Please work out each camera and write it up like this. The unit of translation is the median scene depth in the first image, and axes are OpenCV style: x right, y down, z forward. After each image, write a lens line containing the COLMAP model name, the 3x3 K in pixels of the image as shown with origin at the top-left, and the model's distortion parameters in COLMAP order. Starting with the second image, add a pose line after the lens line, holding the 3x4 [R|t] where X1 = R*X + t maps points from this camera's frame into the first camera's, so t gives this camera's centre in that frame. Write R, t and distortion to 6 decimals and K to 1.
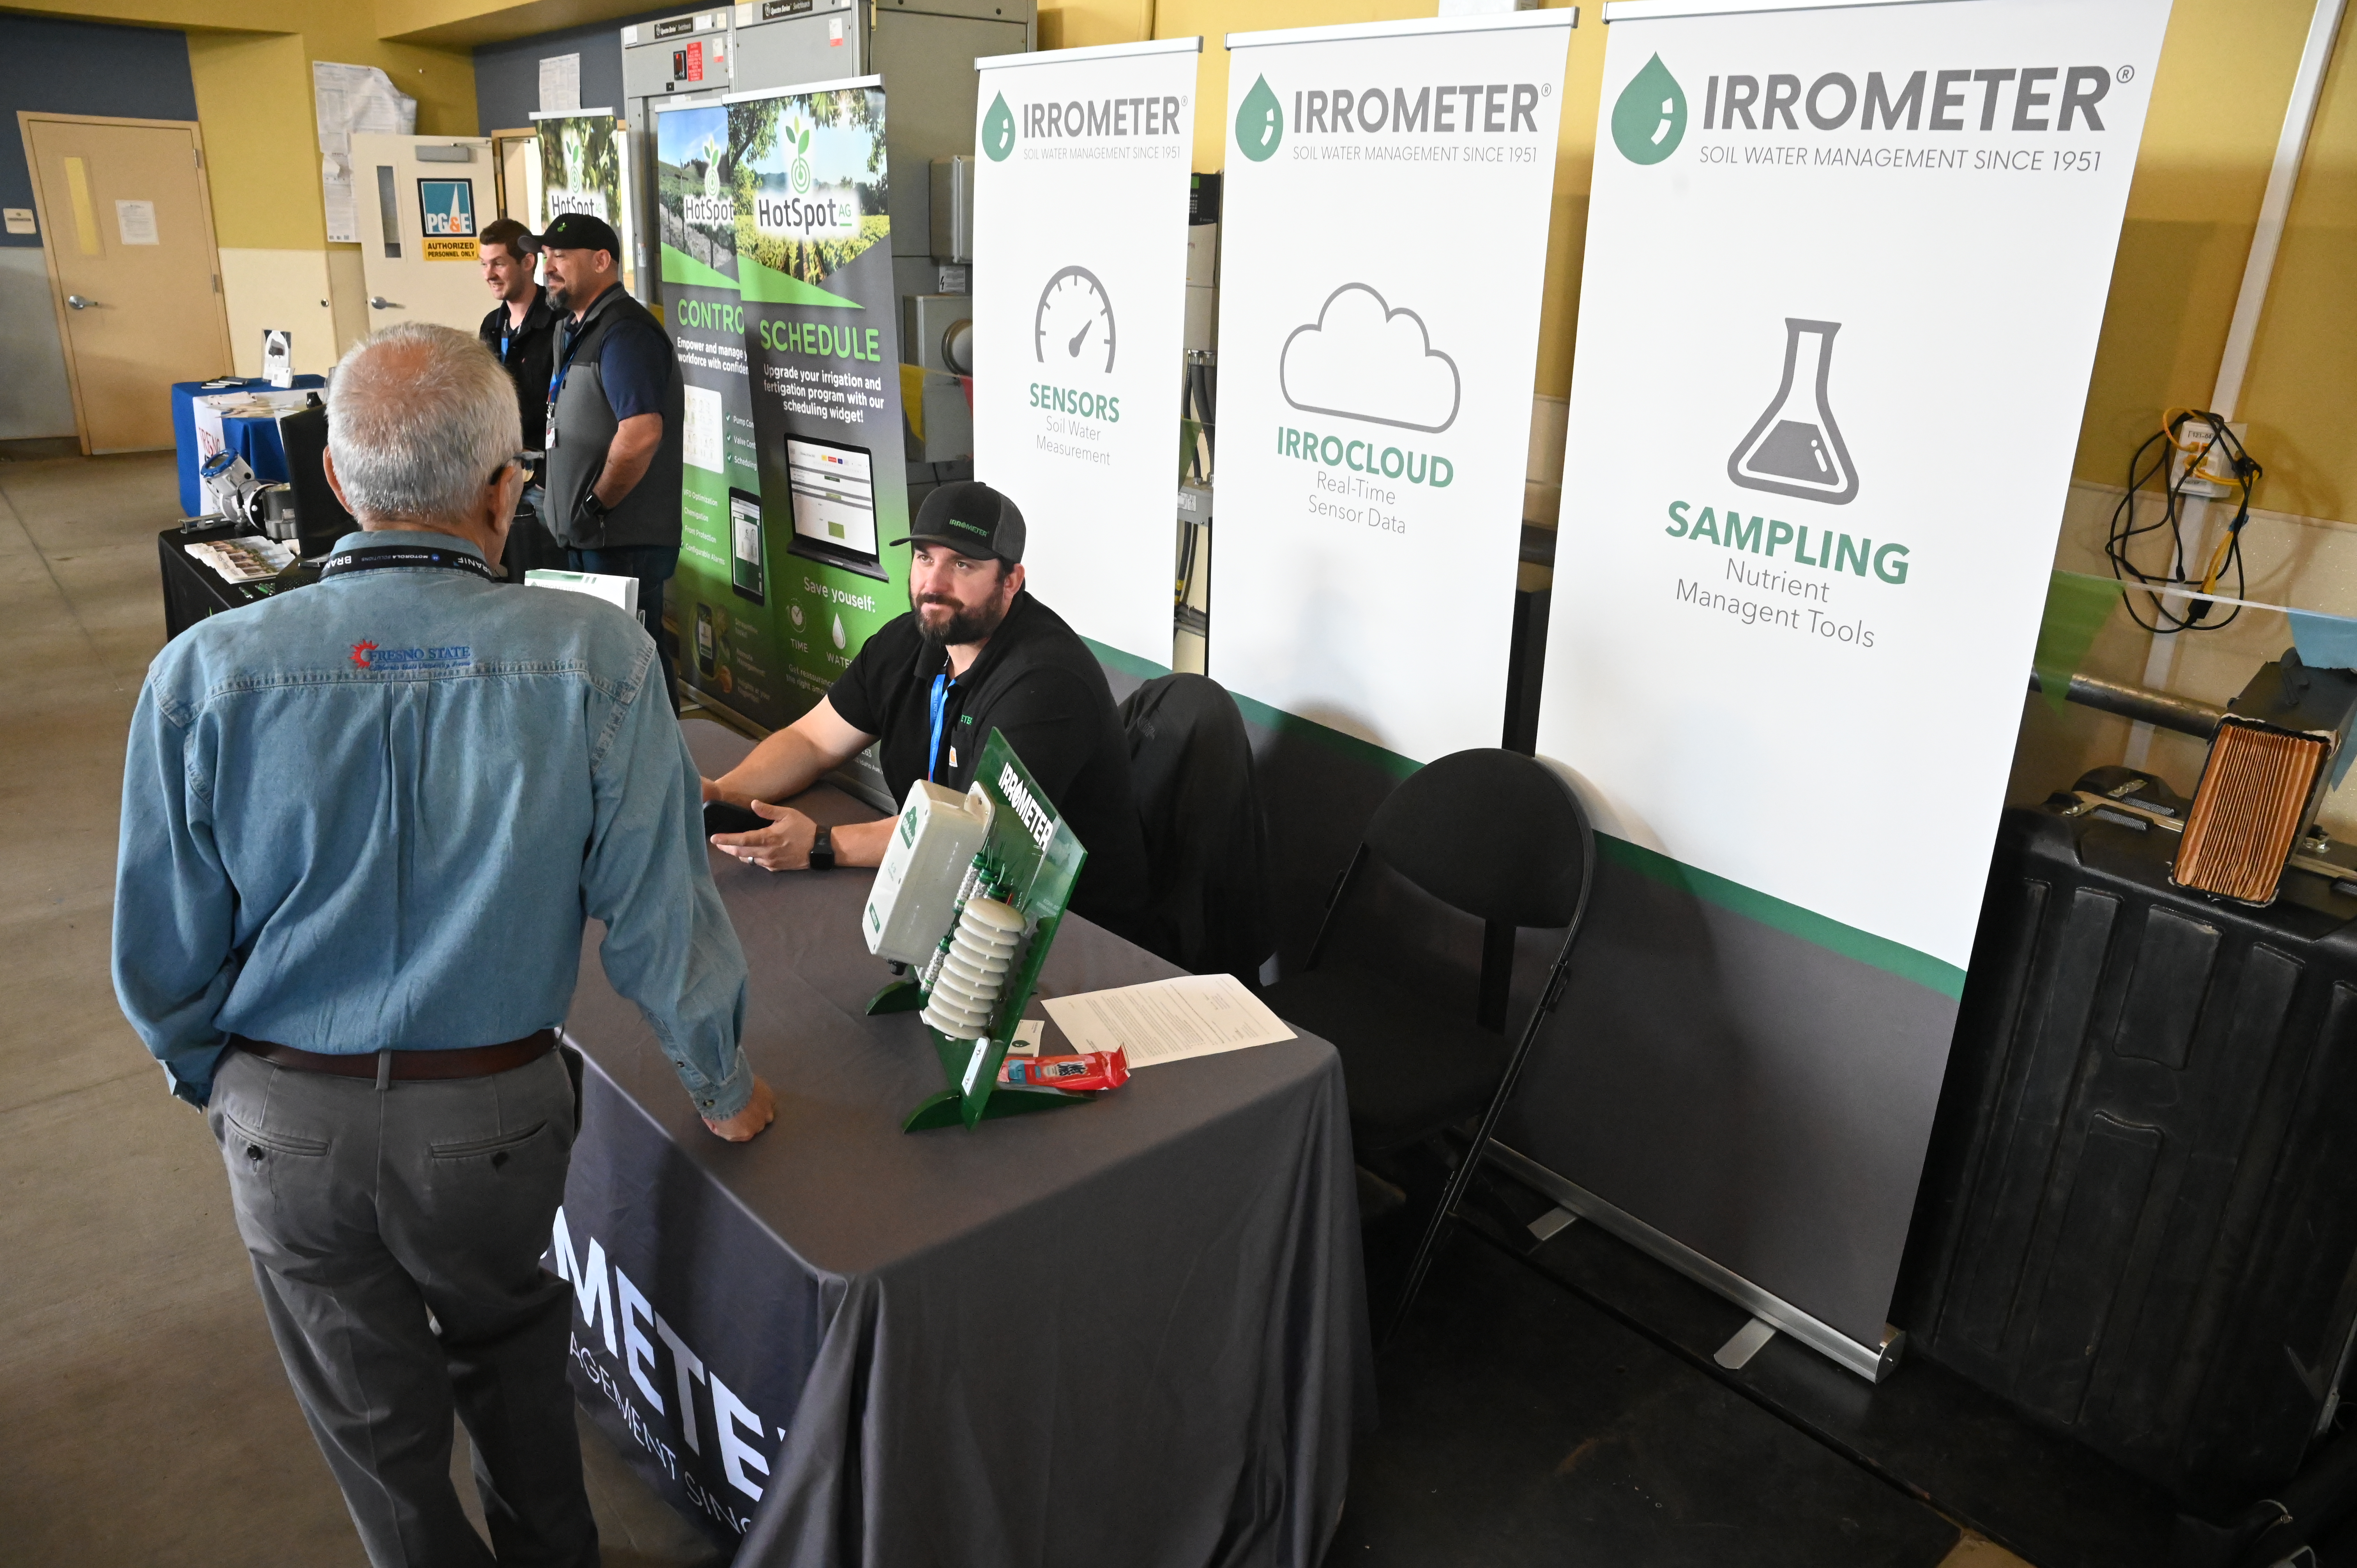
lens RADIAL K [[1610.2, 0, 1173.8], [0, 1610.2, 788.3], [0, 0, 1]] dist [-0.081131, 0.019951]
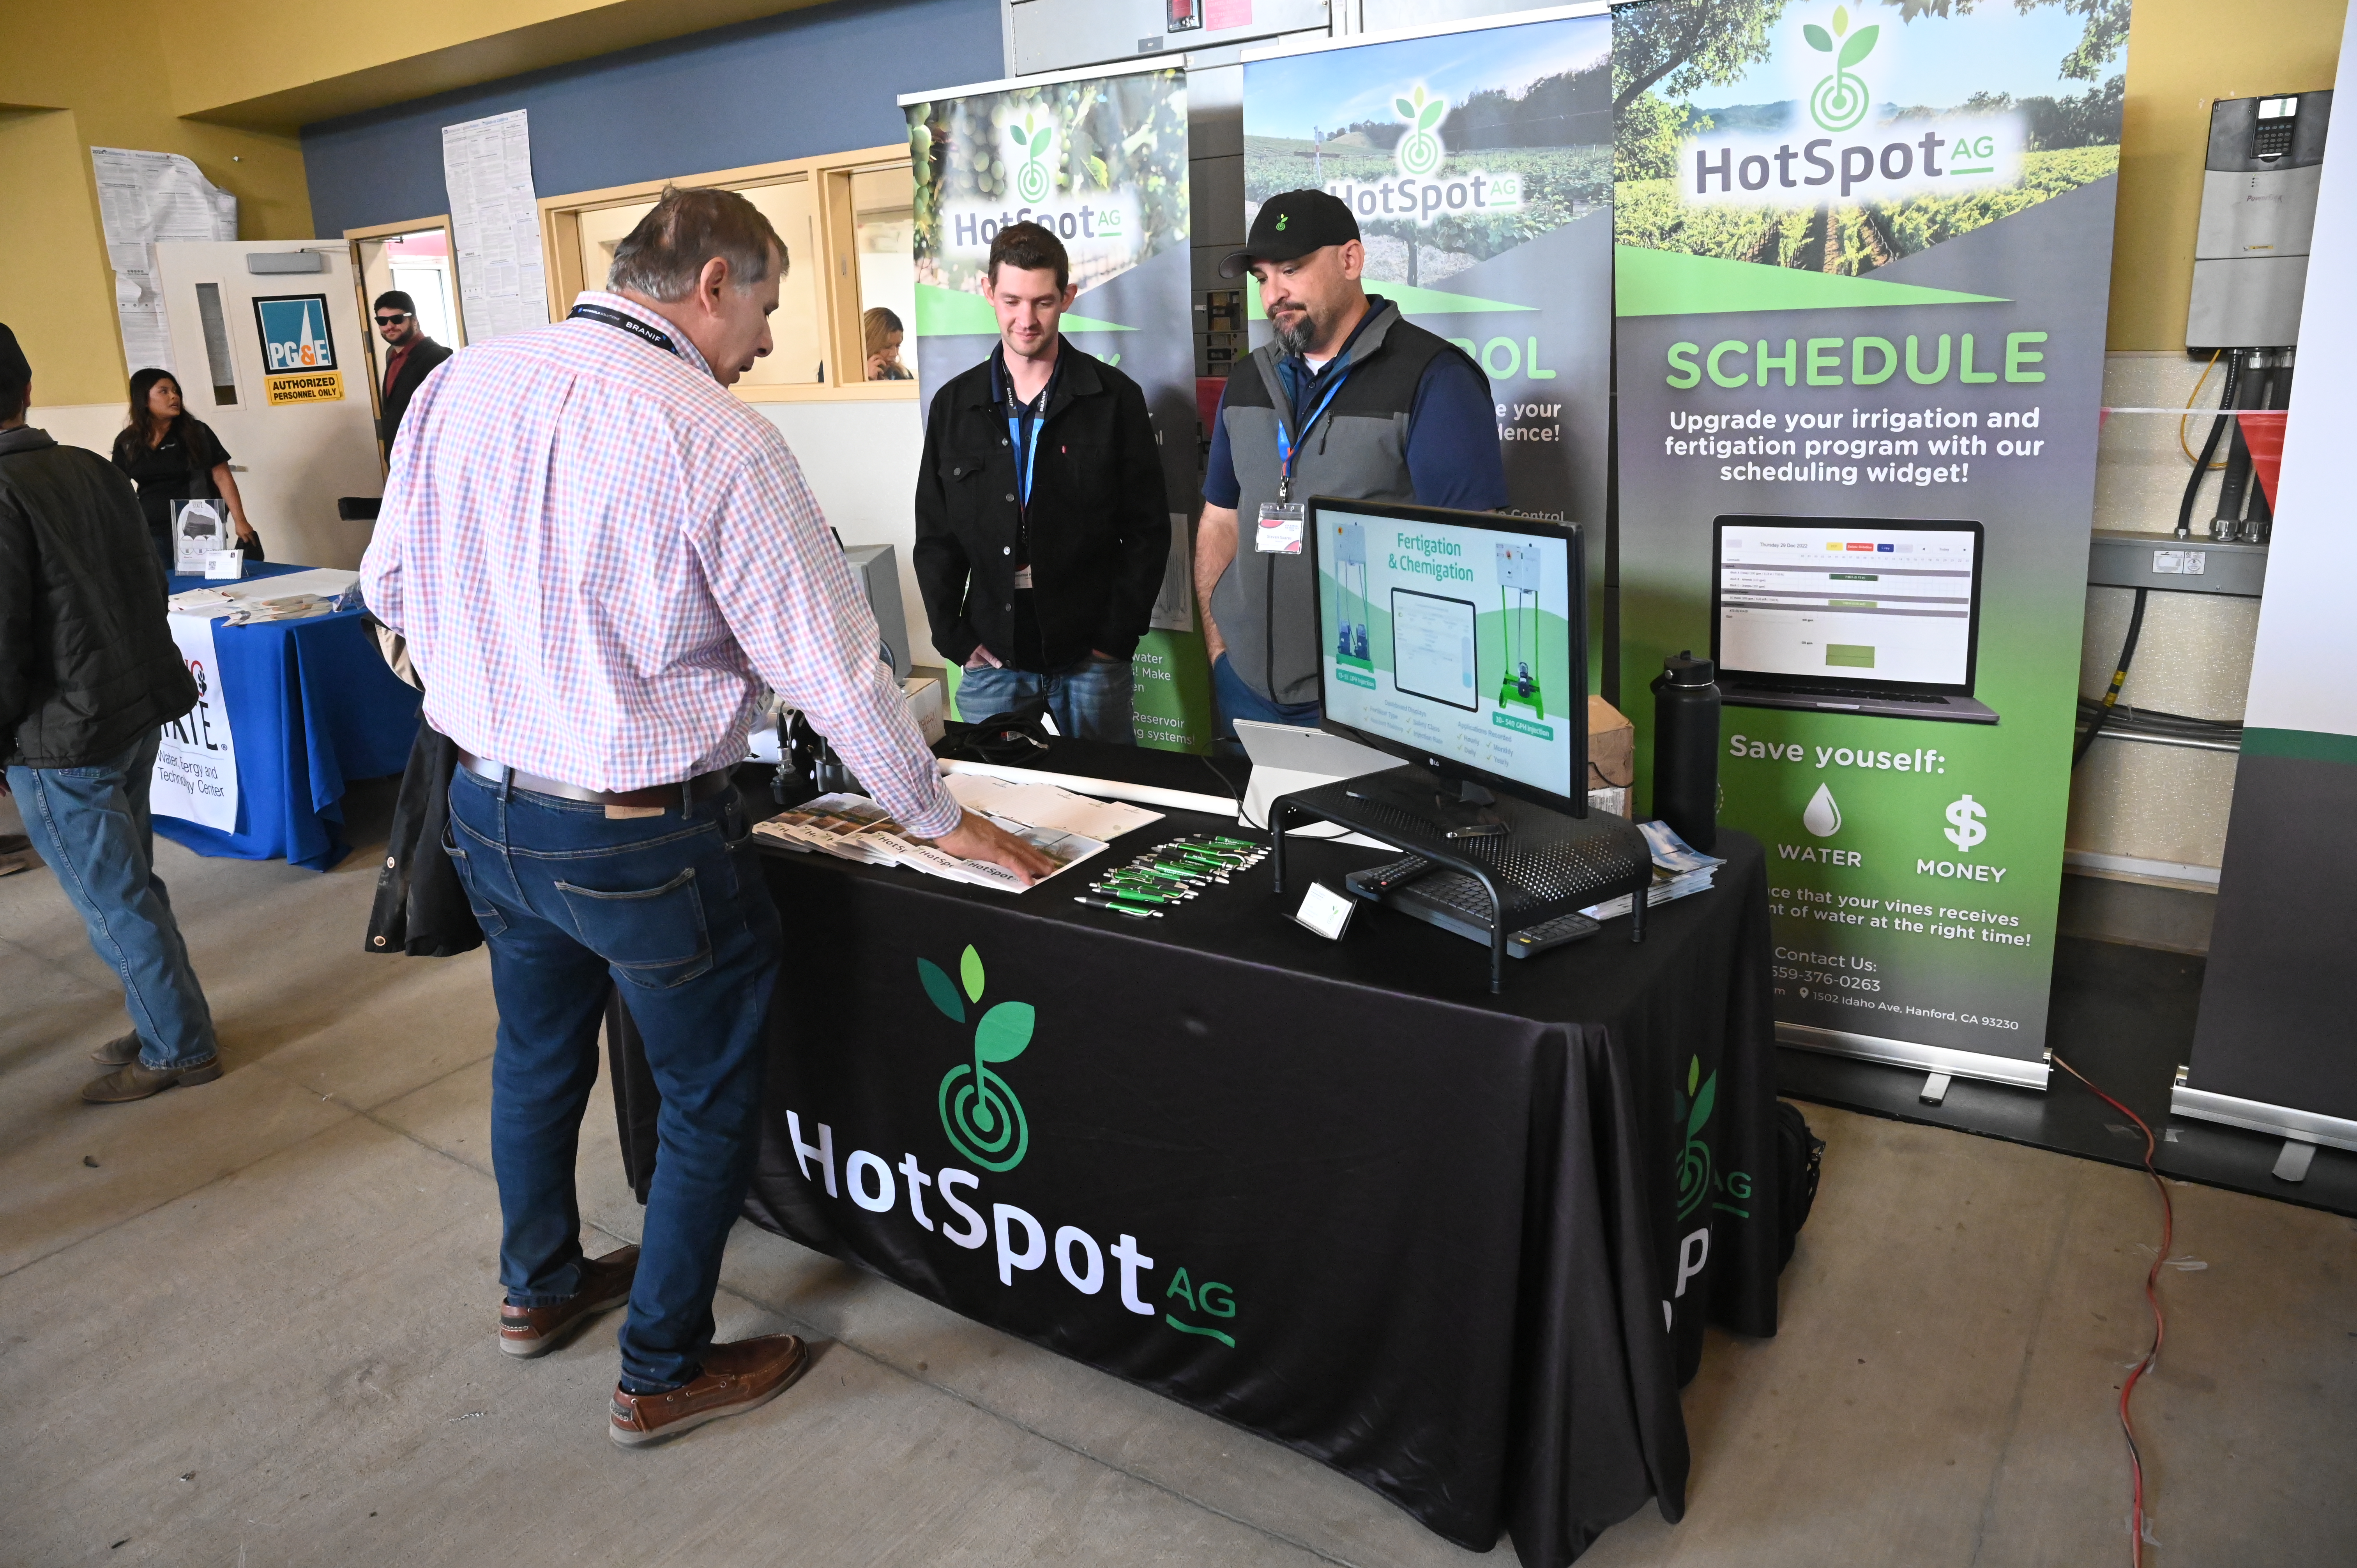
lens RADIAL K [[1610.2, 0, 1194.1], [0, 1610.2, 837.9], [0, 0, 1]] dist [-0.081131, 0.019951]
pose [[0.960789, -0.145755, 0.235881, -0.640378], [0.154529, 0.987805, -0.019048, -0.119418], [-0.230228, 0.054752, 0.971595, 0.449080]]
